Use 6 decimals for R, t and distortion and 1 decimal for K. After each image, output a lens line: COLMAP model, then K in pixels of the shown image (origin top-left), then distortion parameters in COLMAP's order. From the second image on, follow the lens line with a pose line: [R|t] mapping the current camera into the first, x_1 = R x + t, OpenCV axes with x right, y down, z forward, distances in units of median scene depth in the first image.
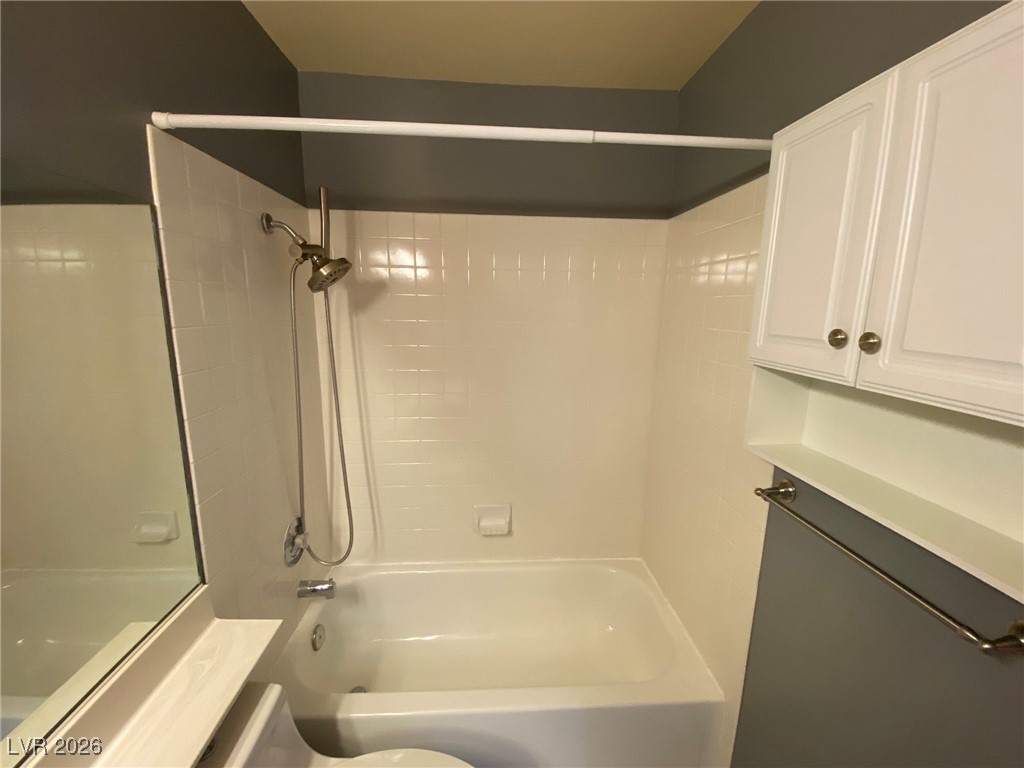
lens RADIAL K [[411.7, 0, 512.0], [0, 411.7, 384.0], [0, 0, 1]] dist [0.016679, -0.022124]
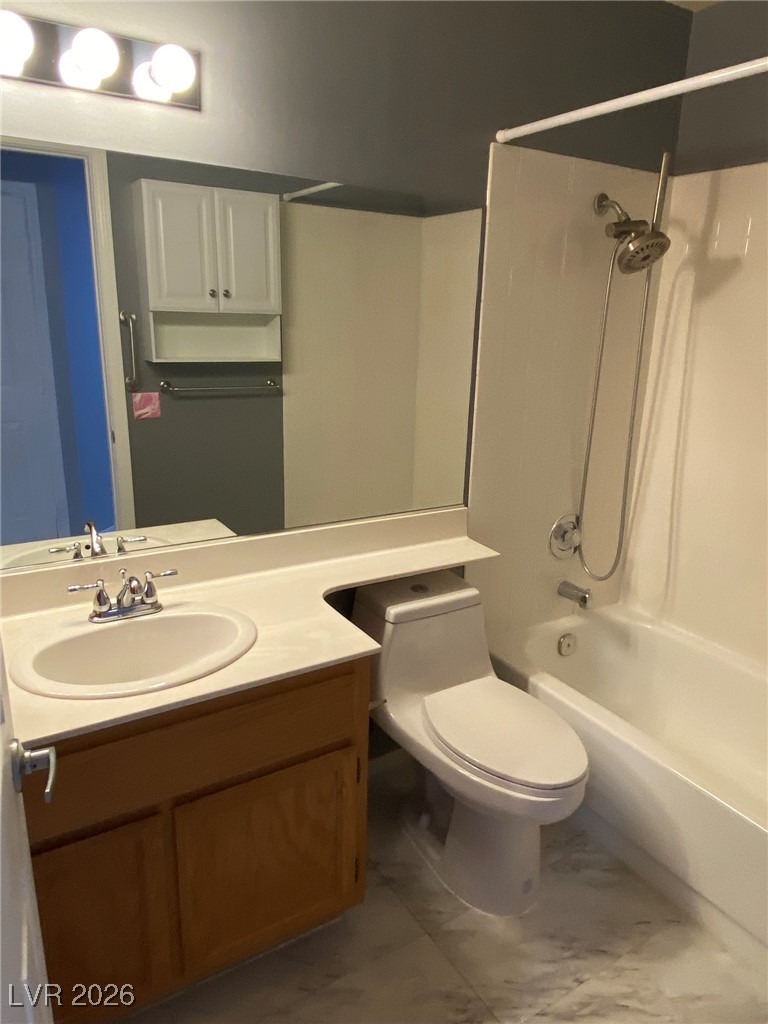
lens RADIAL K [[707.0, 0, 384.0], [0, 707.0, 512.0], [0, 0, 1]] dist [0.075484, -0.122727]
pose [[0.474689, 0.232598, -0.848863, 0.780026], [-0.180252, 0.969698, 0.164910, 0.139715], [0.861498, 0.074728, 0.502231, -0.256887]]
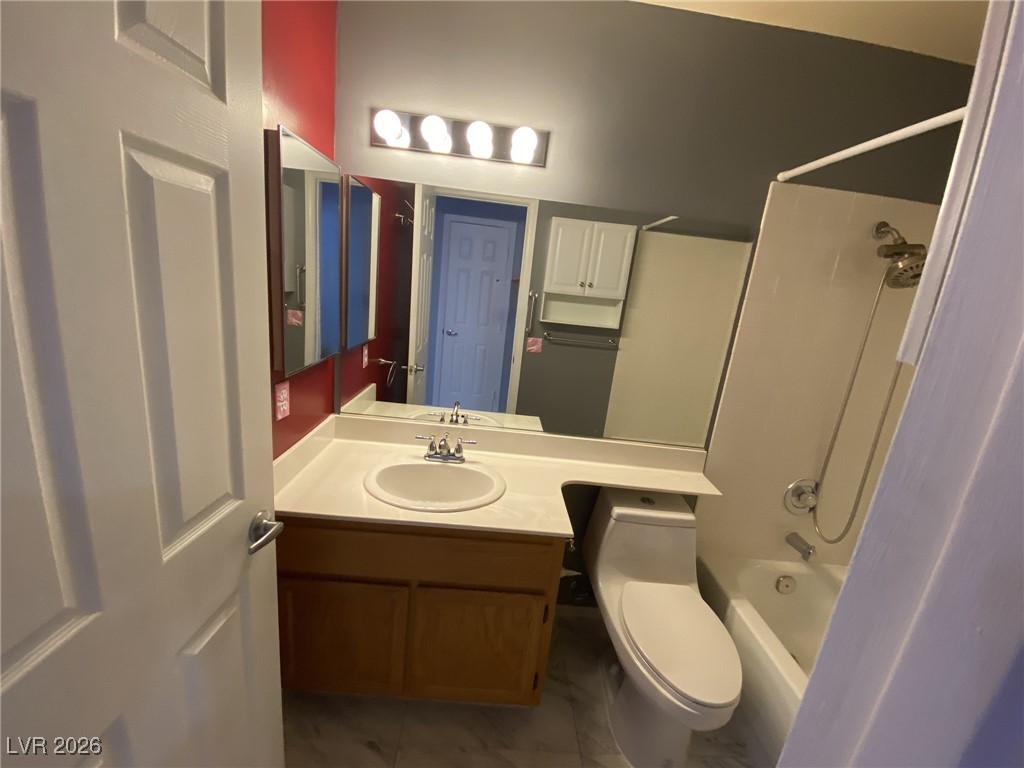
lens RADIAL K [[411.7, 0, 512.0], [0, 411.7, 384.0], [0, 0, 1]] dist [0.016679, -0.022124]
pose [[-0.046087, 0.210315, -0.976547, 0.681171], [-0.287626, 0.933392, 0.214595, 0.073263], [0.956633, 0.290771, 0.017475, 0.095305]]
